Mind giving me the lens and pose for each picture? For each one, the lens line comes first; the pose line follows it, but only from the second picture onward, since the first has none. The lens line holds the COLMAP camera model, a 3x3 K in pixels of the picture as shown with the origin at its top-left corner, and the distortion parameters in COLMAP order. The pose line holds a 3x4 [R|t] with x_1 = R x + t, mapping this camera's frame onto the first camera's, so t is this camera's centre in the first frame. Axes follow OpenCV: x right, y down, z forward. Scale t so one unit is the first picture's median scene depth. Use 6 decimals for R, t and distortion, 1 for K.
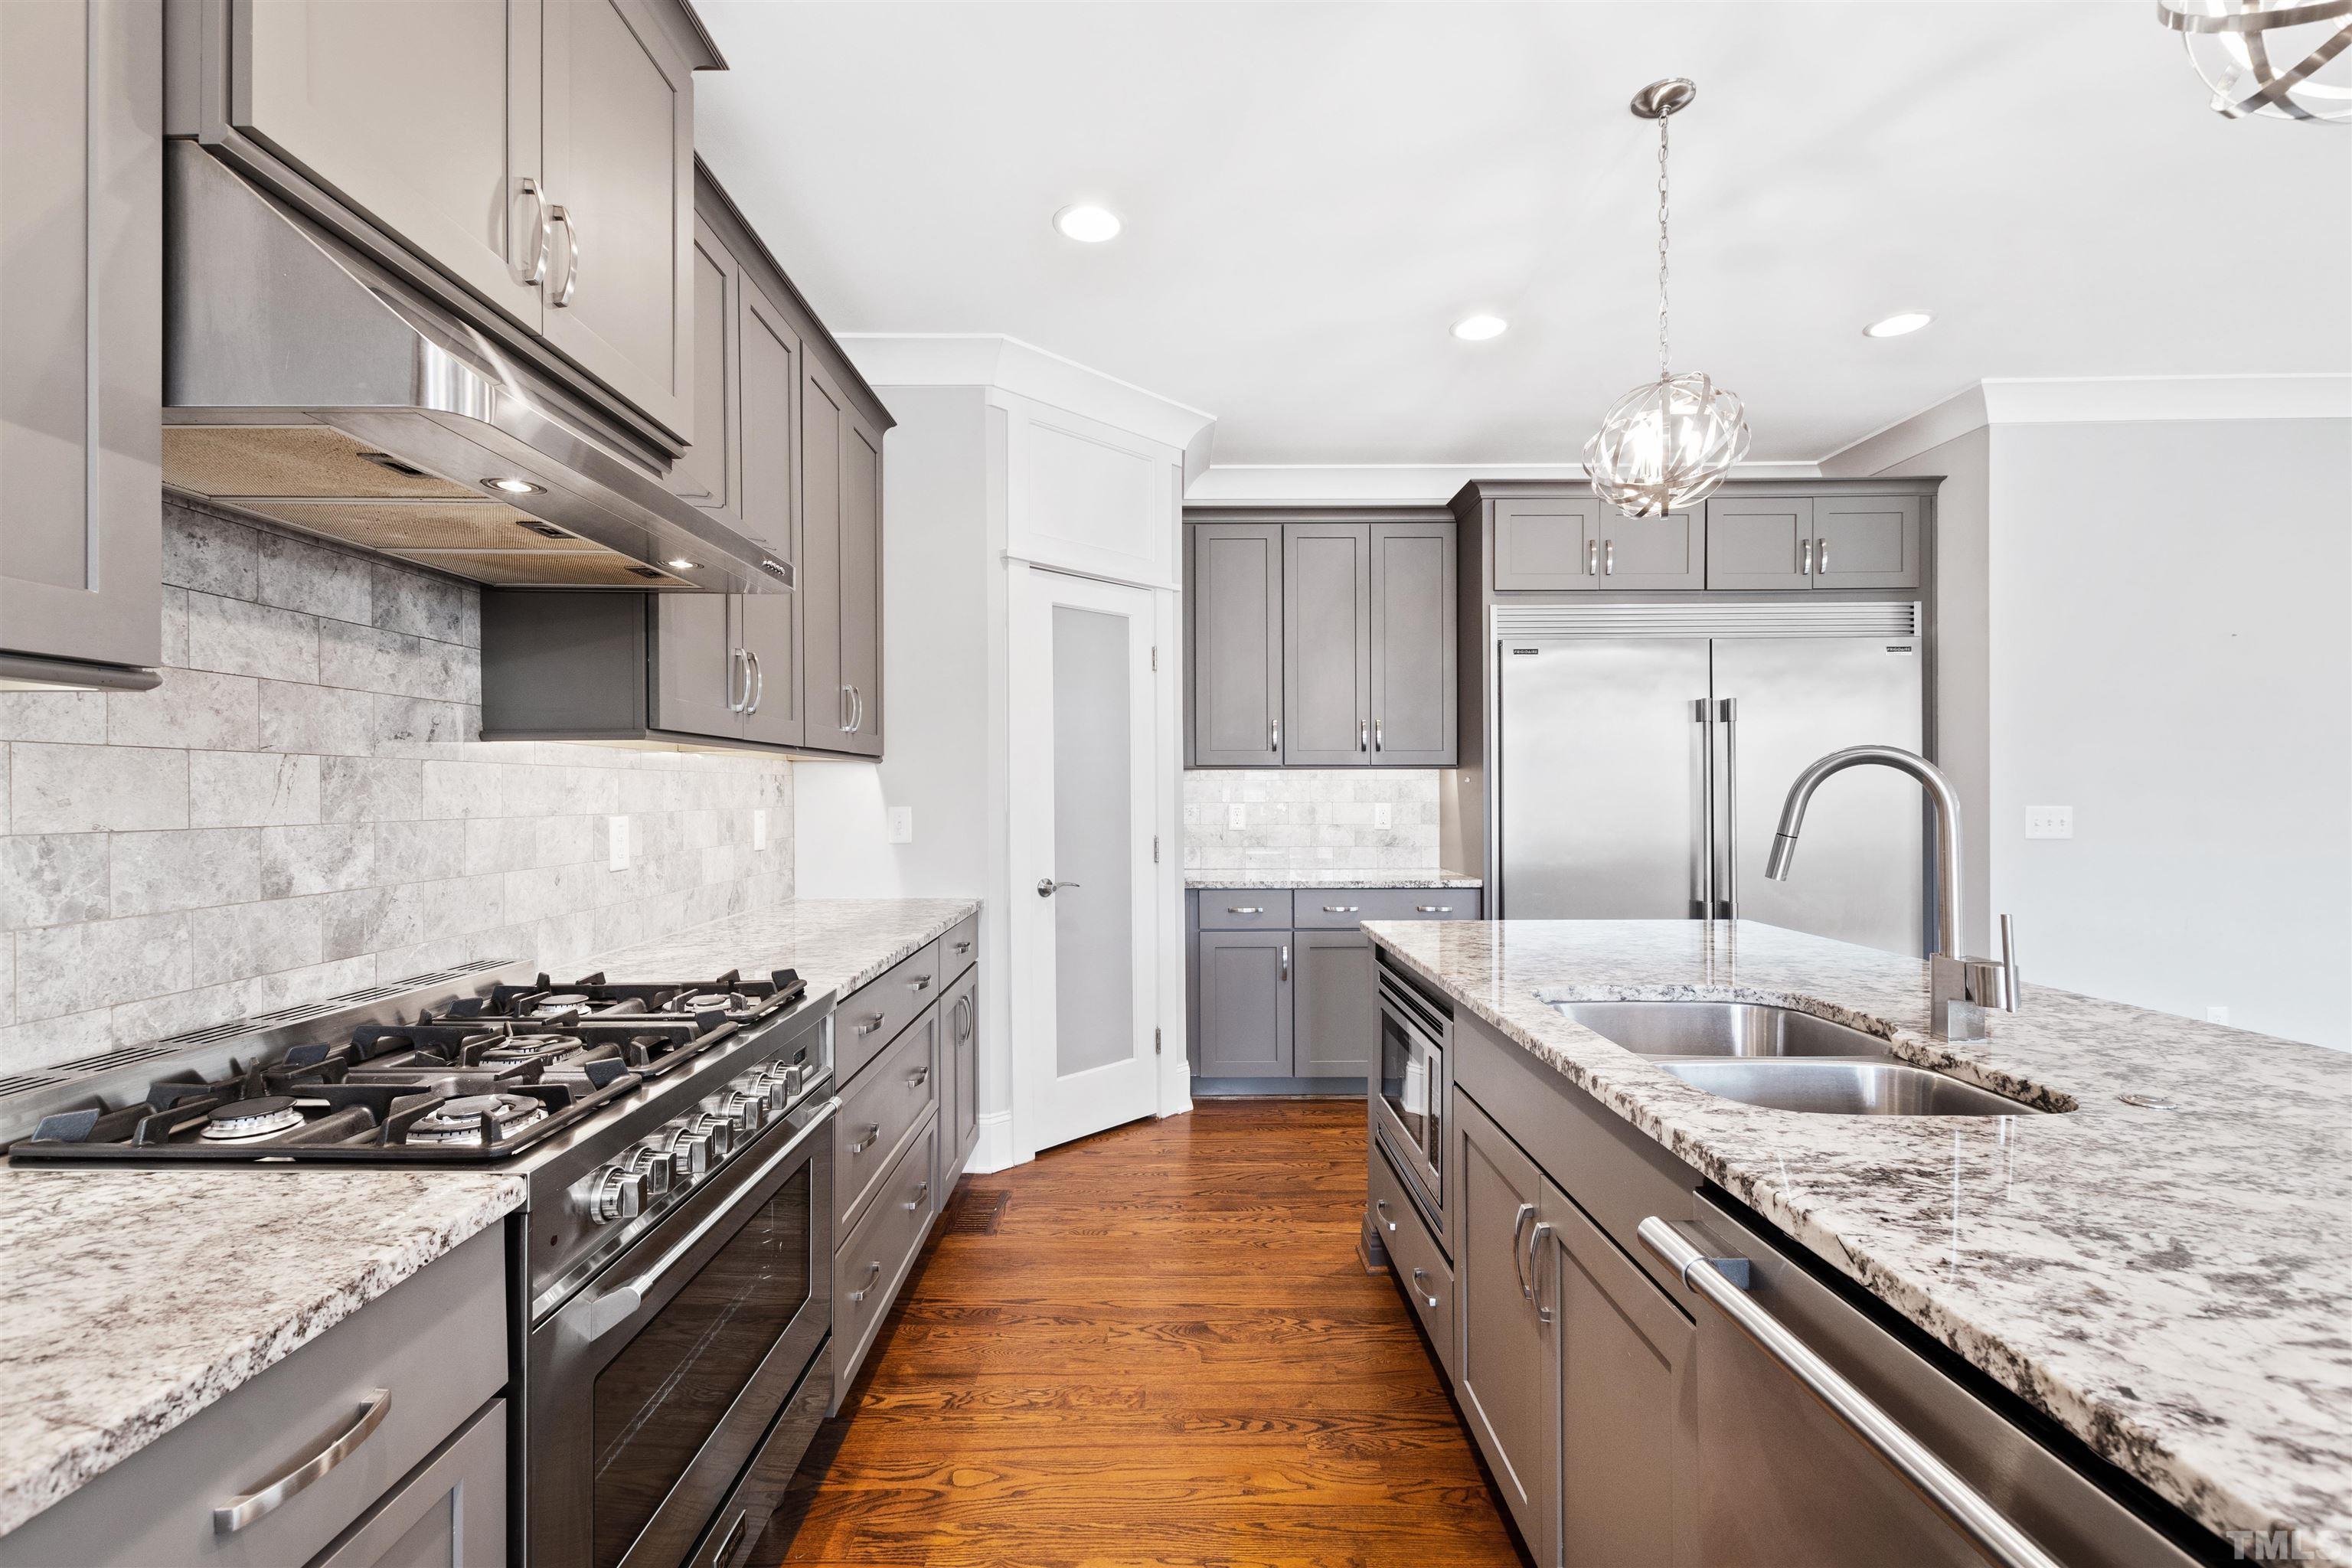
lens RADIAL K [[1019.0, 0, 1176.0], [0, 1019.0, 784.0], [0, 0, 1]] dist [-0.001782, -0.000728]
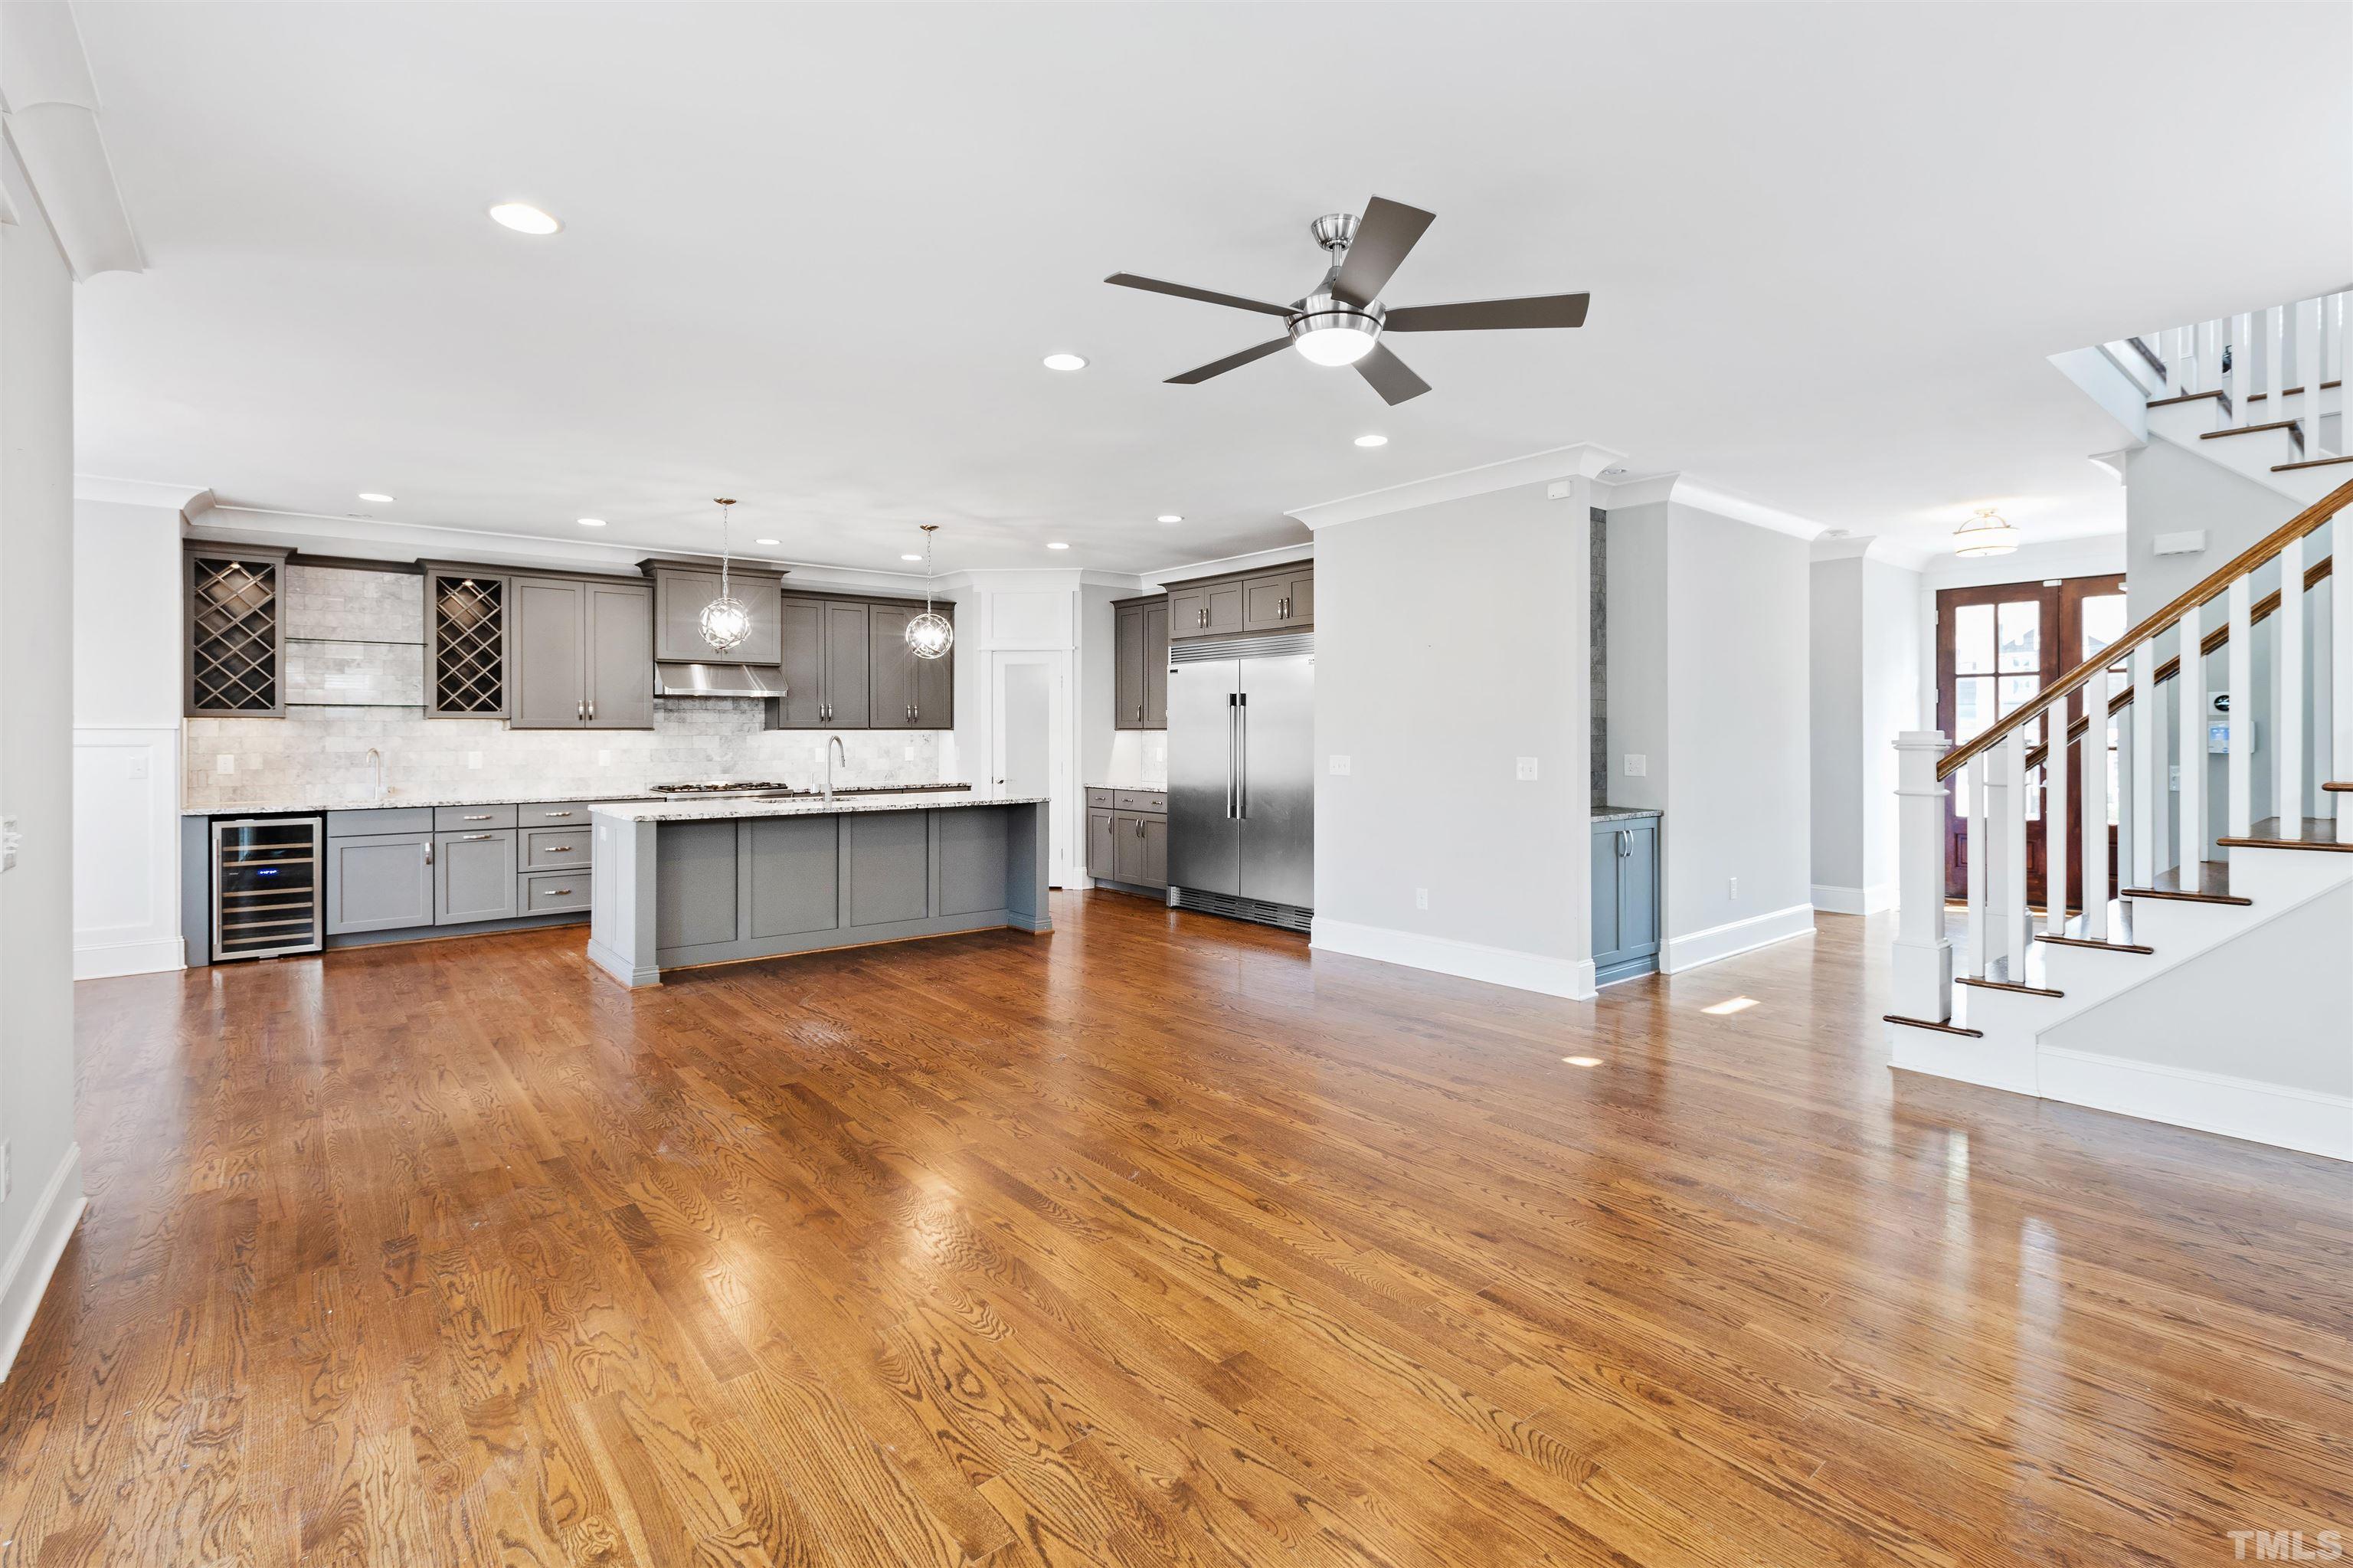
lens RADIAL K [[1041.6, 0, 1164.0], [0, 1041.6, 774.3], [0, 0, 1]] dist [-0.003259, -0.000478]
pose [[0.640423, 0.036326, -0.767162, 2.156942], [0.006859, 0.998570, 0.053010, -0.044050], [0.767991, -0.039211, 0.639259, -0.324895]]
